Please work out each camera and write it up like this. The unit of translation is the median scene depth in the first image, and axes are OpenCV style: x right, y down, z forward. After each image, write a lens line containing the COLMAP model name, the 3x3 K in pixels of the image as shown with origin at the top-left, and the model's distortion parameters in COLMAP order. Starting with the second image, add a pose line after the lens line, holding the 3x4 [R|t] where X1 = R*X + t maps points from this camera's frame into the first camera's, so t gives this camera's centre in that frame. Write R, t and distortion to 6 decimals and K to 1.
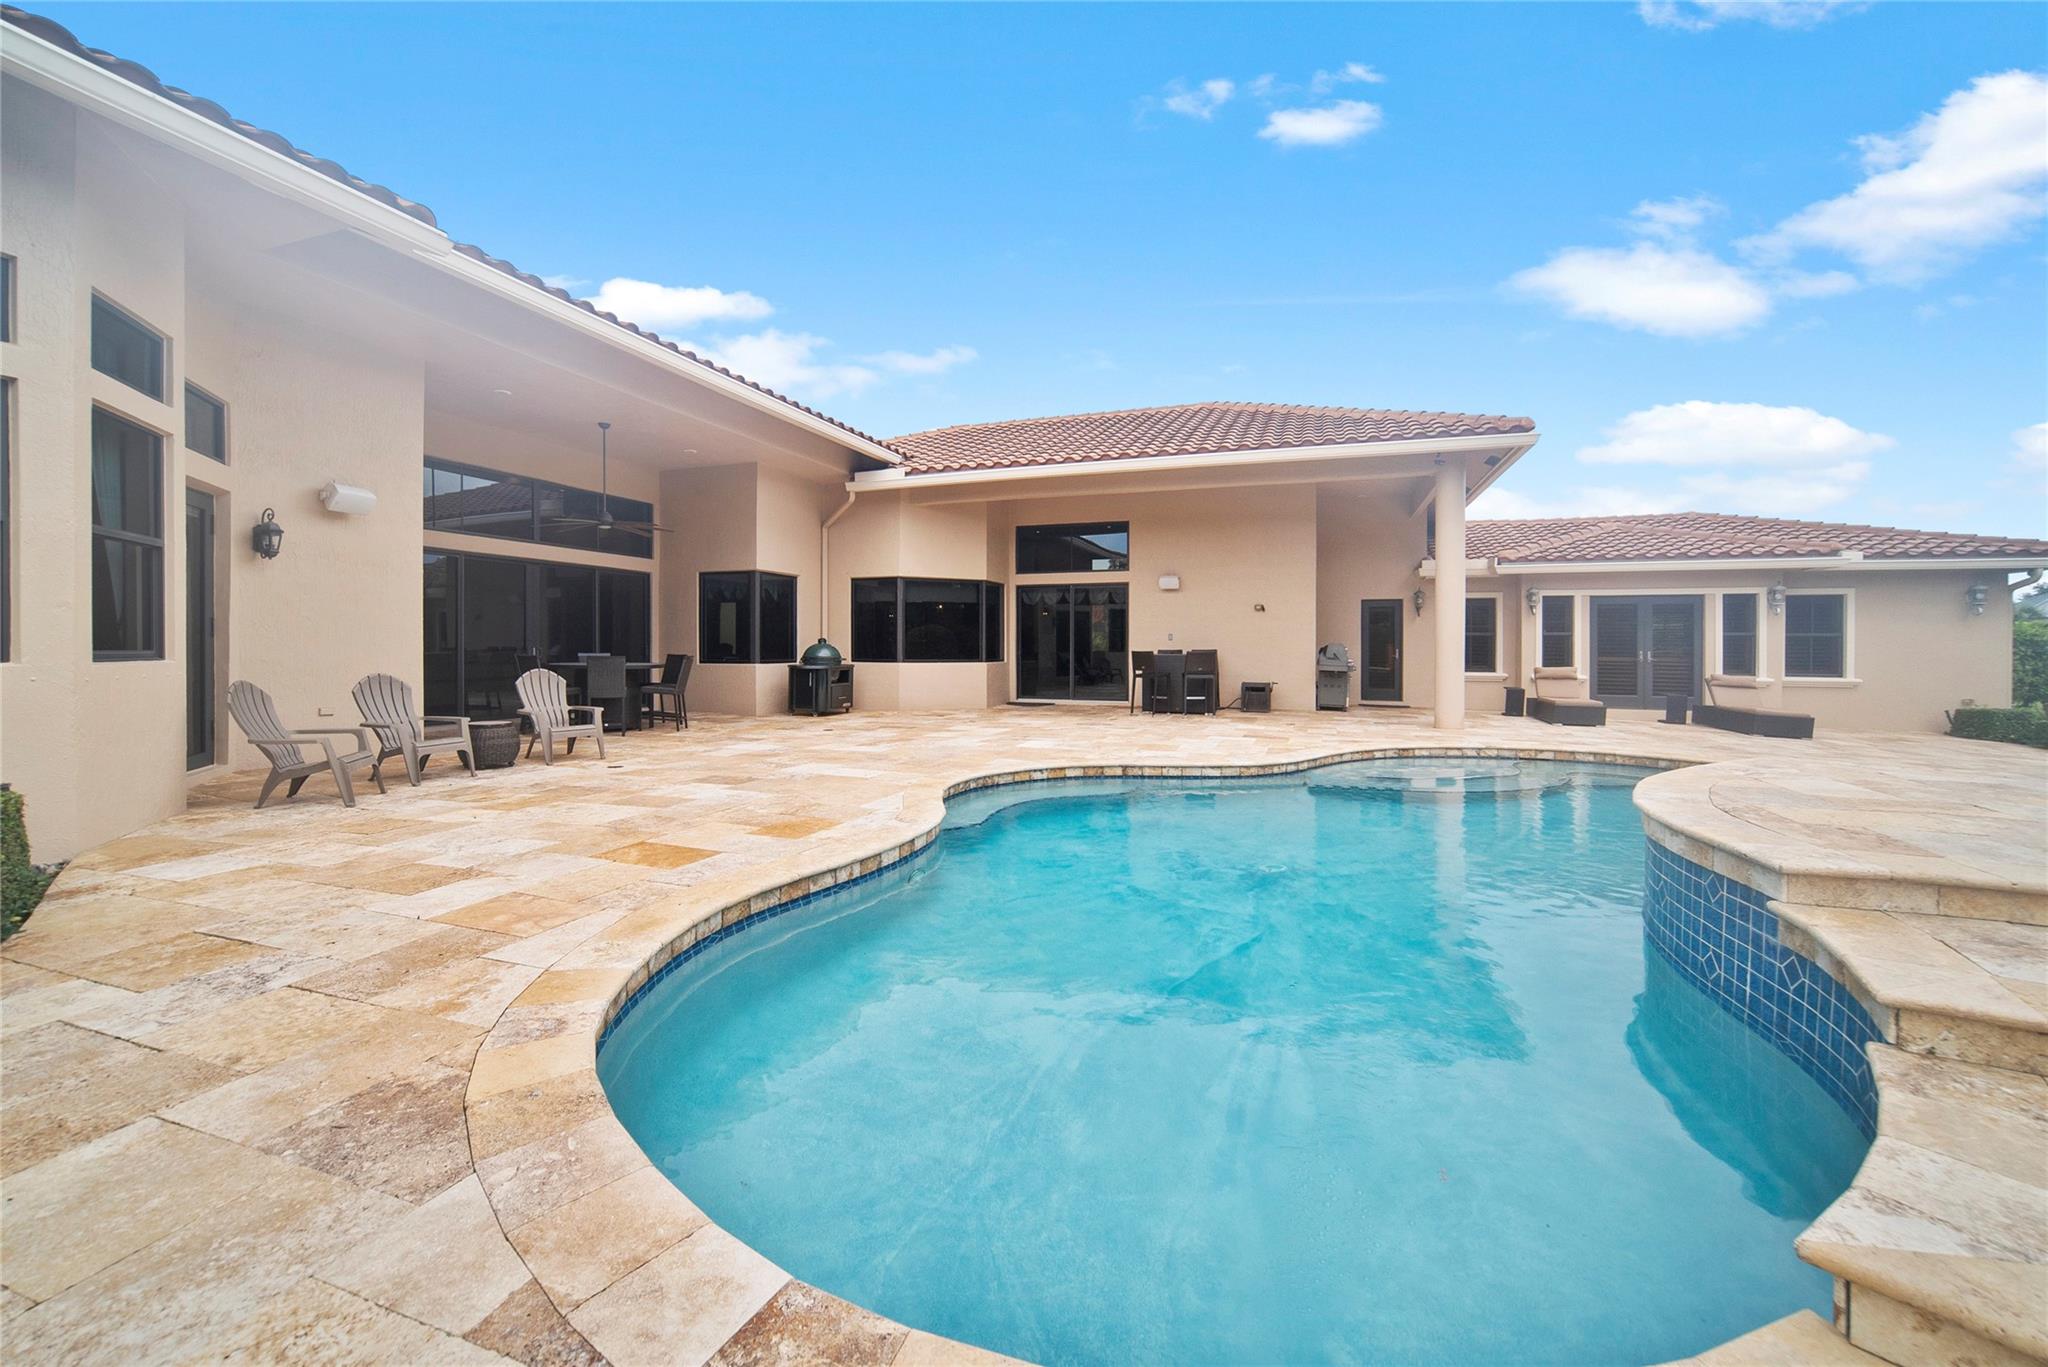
lens RADIAL K [[837.5, 0, 1013.8], [0, 837.5, 666.5], [0, 0, 1]] dist [-0.012216, 0.000091]
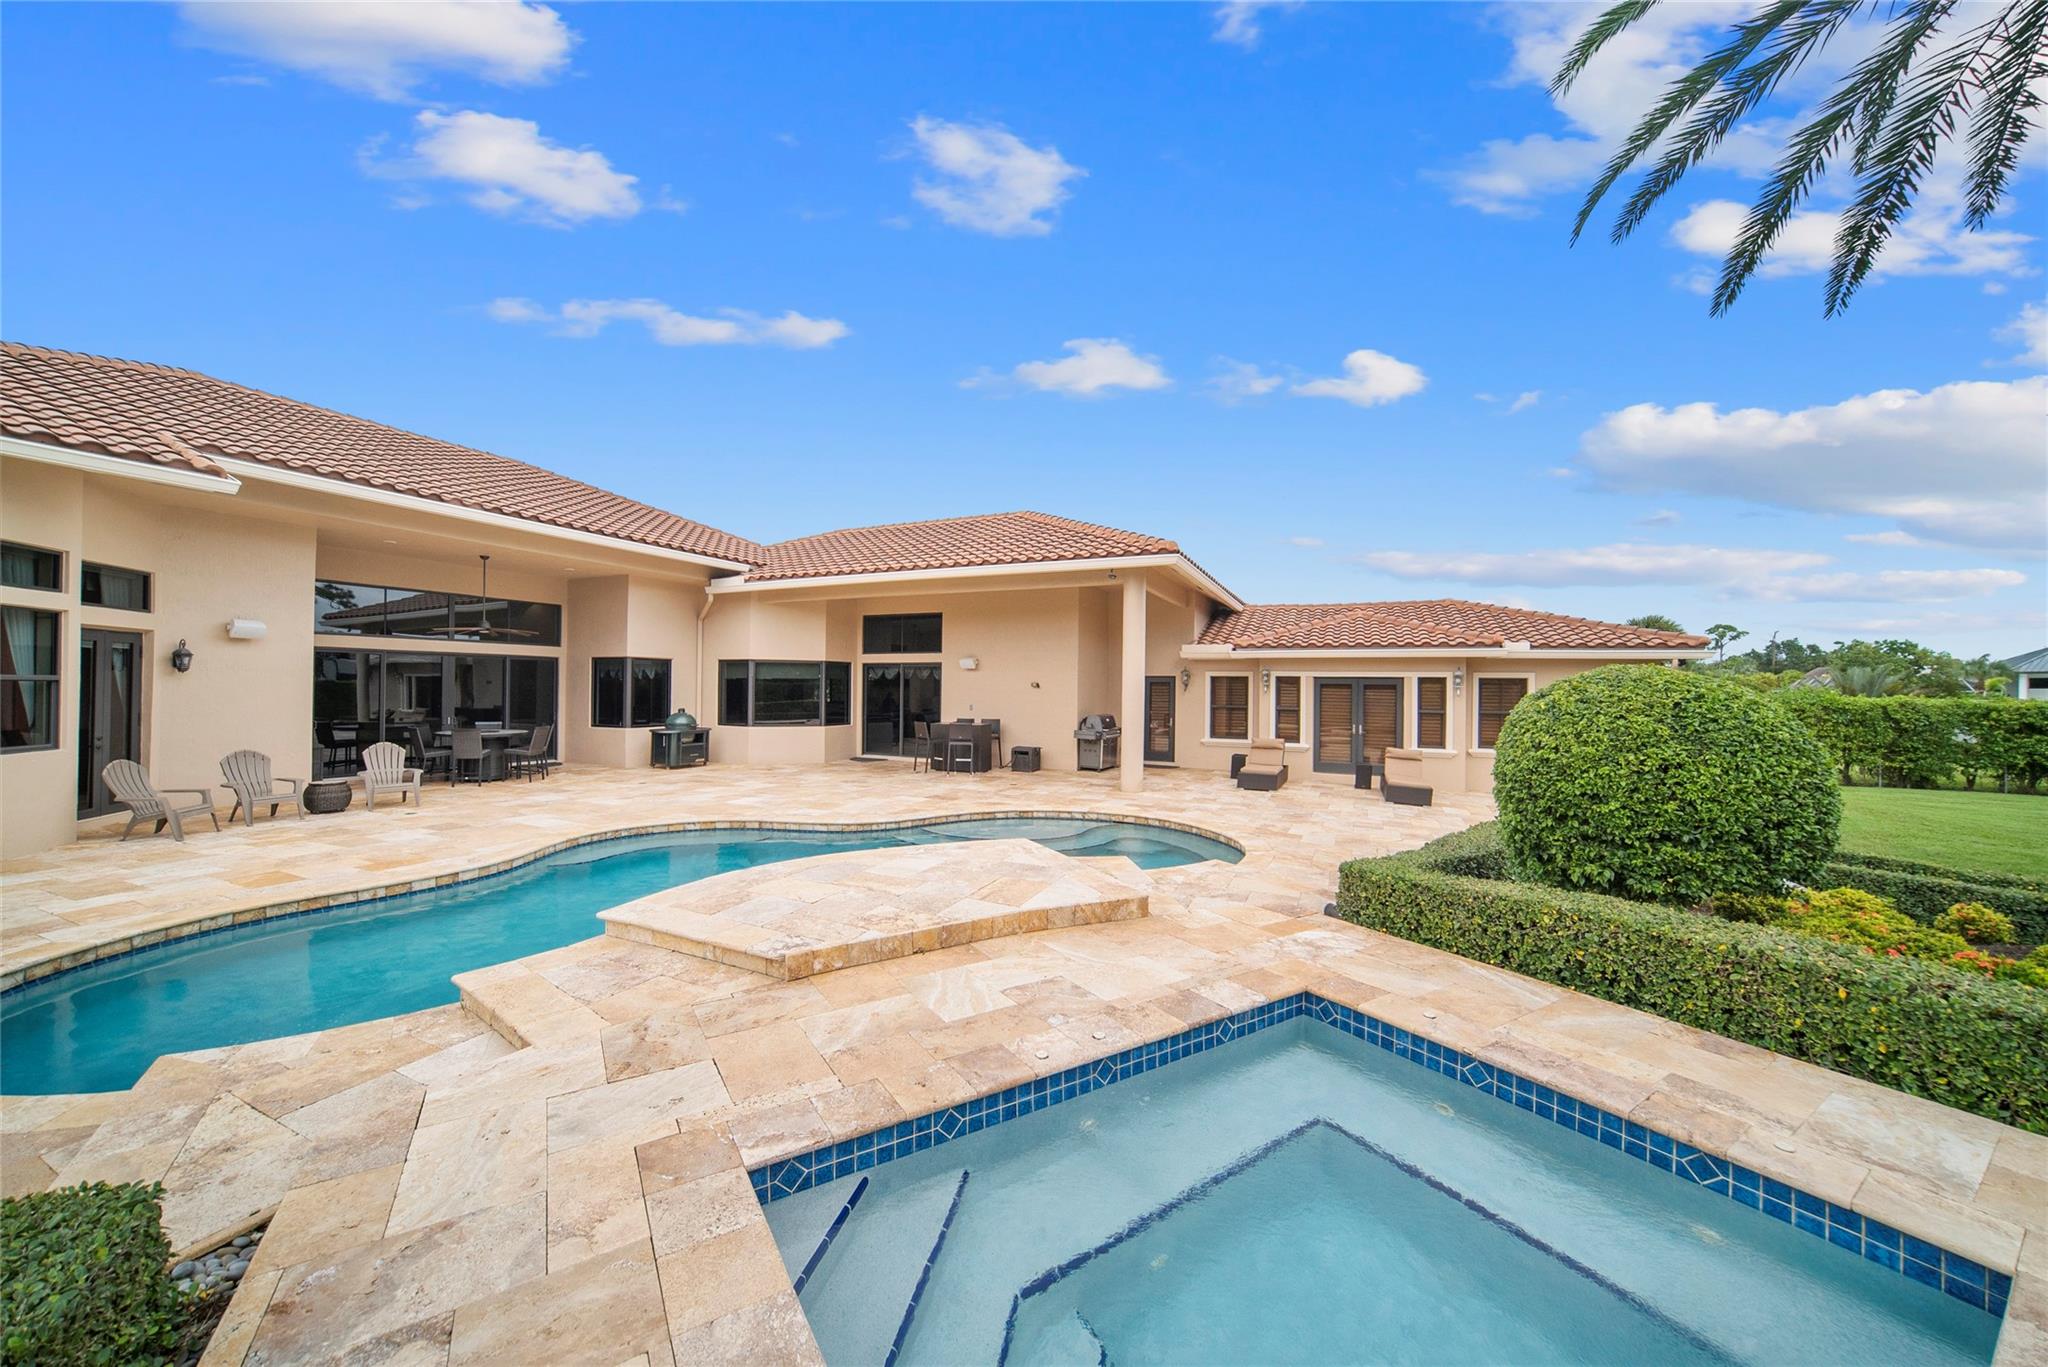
lens RADIAL K [[764.4, 0, 1014.7], [0, 764.4, 687.5], [0, 0, 1]] dist [-0.019388, 0.003422]
pose [[0.995297, 0.005120, -0.096740, 0.386473], [-0.007414, 0.999700, -0.023365, -0.042131], [0.096591, 0.023972, 0.995035, -0.112712]]
